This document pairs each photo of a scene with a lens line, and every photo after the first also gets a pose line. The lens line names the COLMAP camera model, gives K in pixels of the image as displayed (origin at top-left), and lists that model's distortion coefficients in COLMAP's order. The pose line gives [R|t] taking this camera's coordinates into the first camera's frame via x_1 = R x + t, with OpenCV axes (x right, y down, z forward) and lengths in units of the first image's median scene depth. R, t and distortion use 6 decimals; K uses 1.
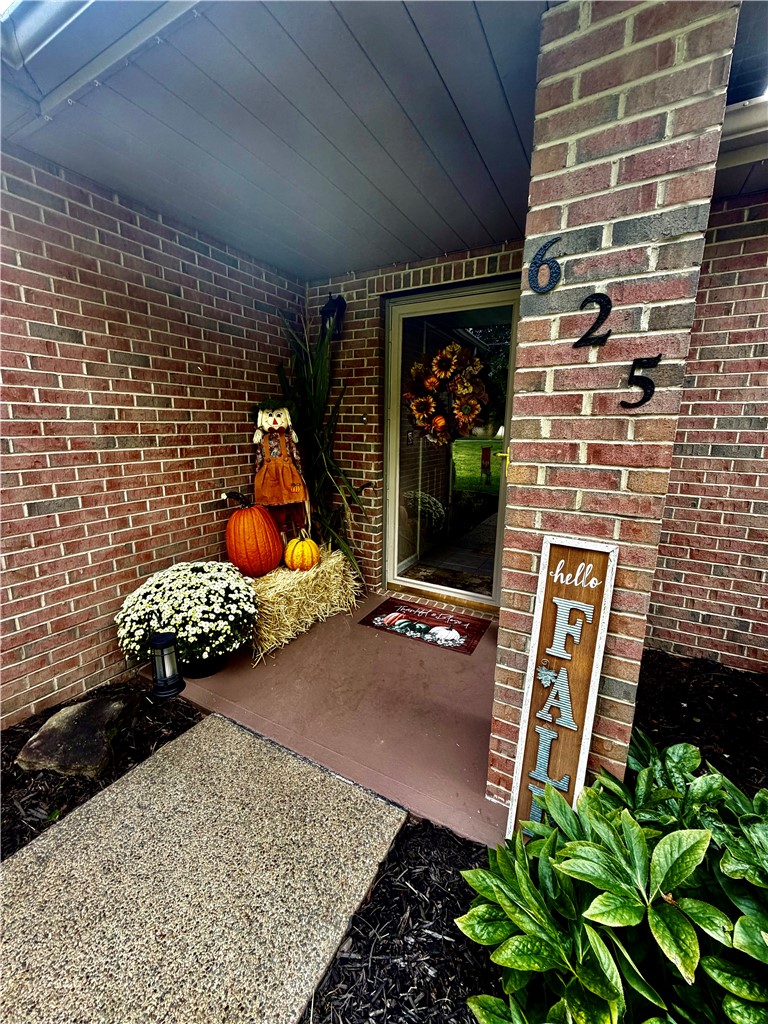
lens RADIAL K [[410.0, 0, 381.7], [0, 410.0, 510.7], [0, 0, 1]] dist [-0.001916, -0.000470]
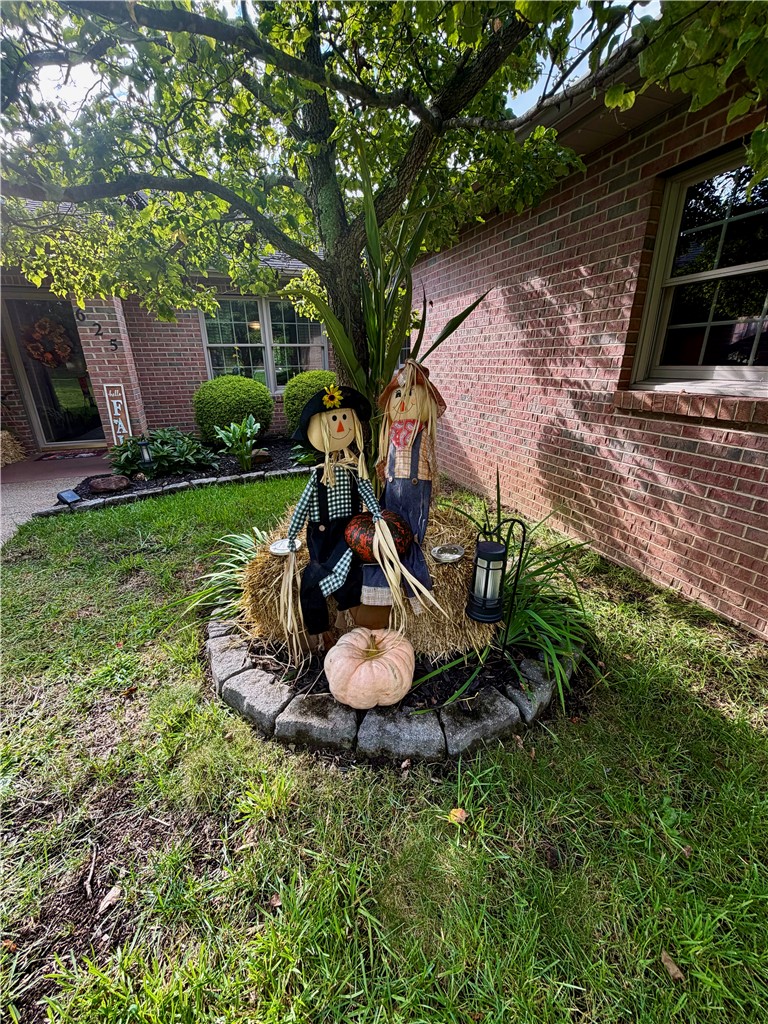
lens RADIAL K [[410.0, 0, 384.7], [0, 410.0, 512.7], [0, 0, 1]] dist [-0.001916, -0.000470]
pose [[0.647205, -0.282705, 0.707957, -0.980098], [0.173952, 0.958960, 0.223912, 0.825149], [-0.742204, -0.021766, 0.669821, -3.644224]]
